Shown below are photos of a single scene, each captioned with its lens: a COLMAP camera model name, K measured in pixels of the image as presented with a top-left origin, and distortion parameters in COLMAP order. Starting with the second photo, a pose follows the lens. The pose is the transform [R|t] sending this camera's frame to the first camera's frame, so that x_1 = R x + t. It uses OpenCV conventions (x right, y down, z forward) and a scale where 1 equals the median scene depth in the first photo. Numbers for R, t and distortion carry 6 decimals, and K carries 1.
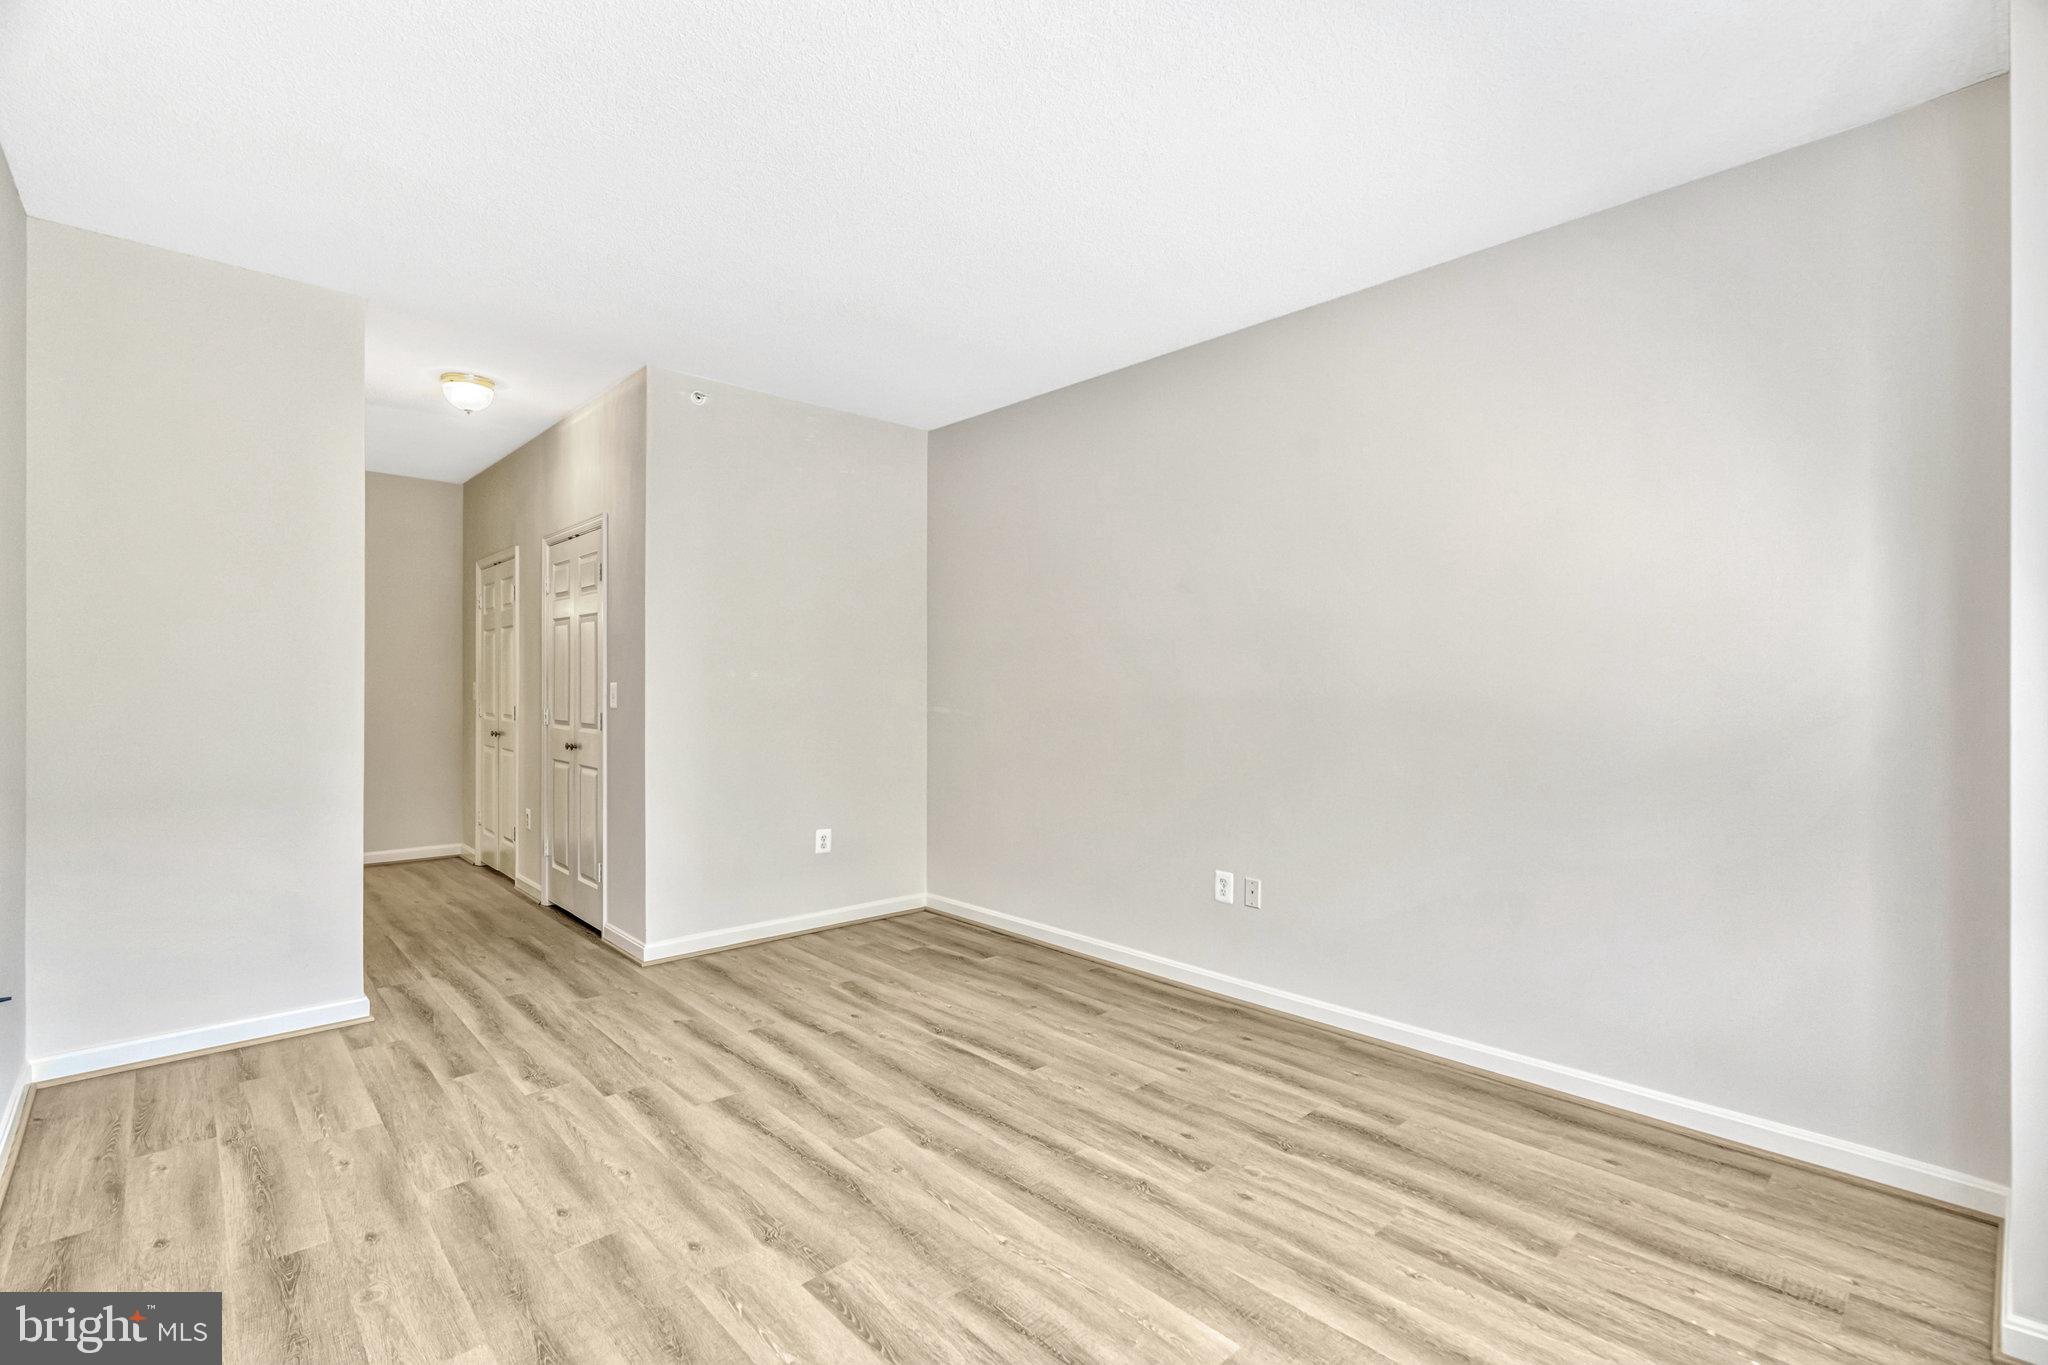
lens RADIAL K [[926.3, 0, 1053.4], [0, 926.3, 677.9], [0, 0, 1]] dist [-0.007476, 0.000787]
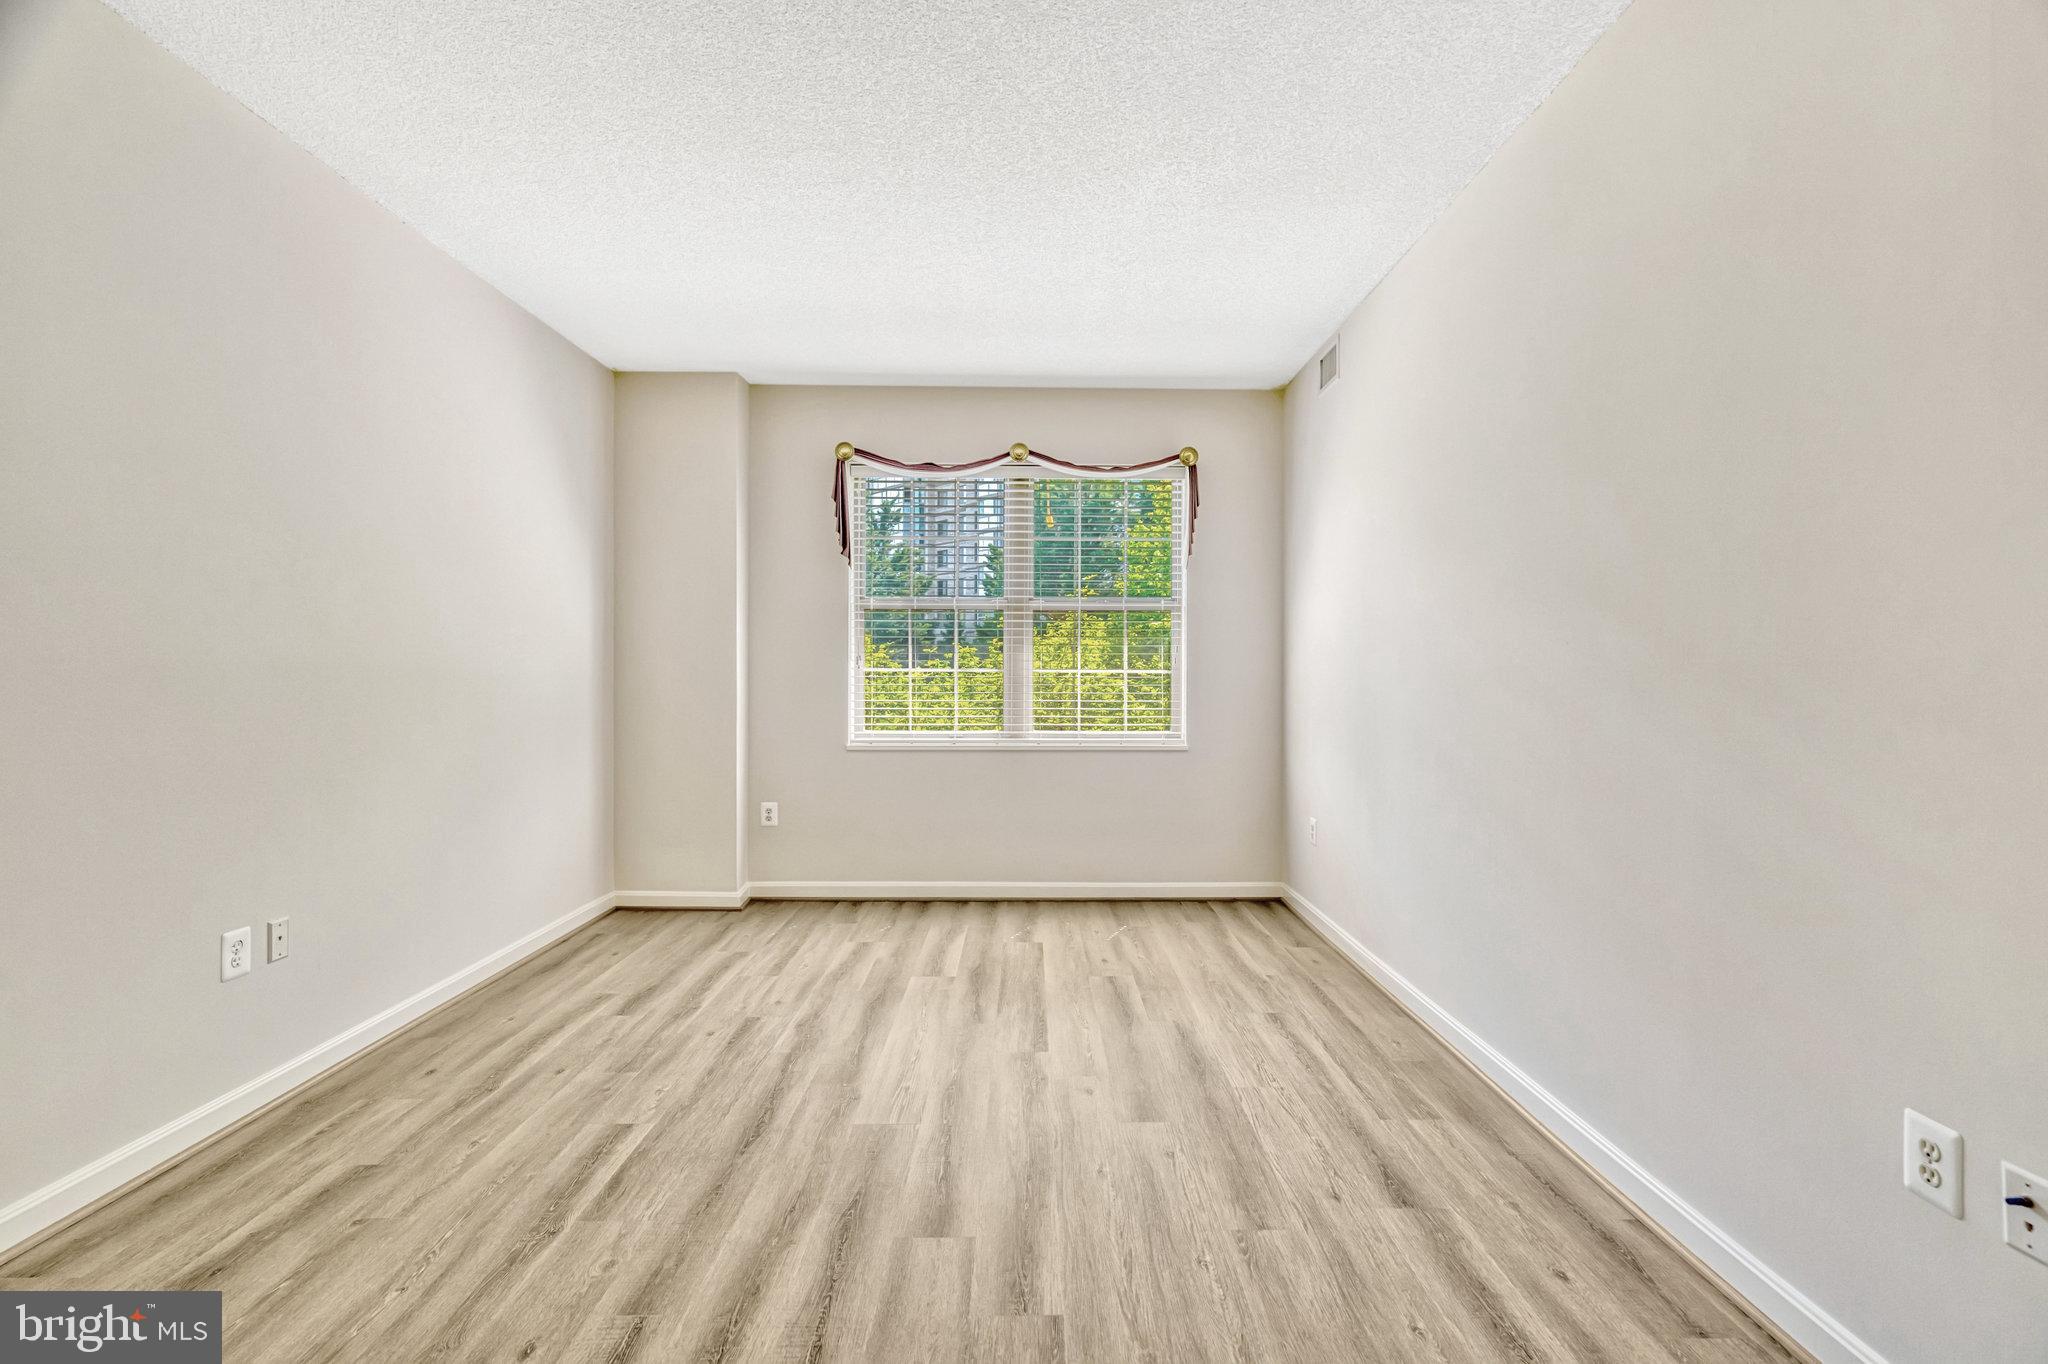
lens RADIAL K [[926.3, 0, 1053.4], [0, 926.3, 677.4], [0, 0, 1]] dist [-0.007476, 0.000787]
pose [[-0.737460, -0.005586, 0.675368, -0.905036], [-0.009479, 0.999953, -0.002081, 0.042121], [-0.675325, -0.007936, -0.737478, 1.483593]]
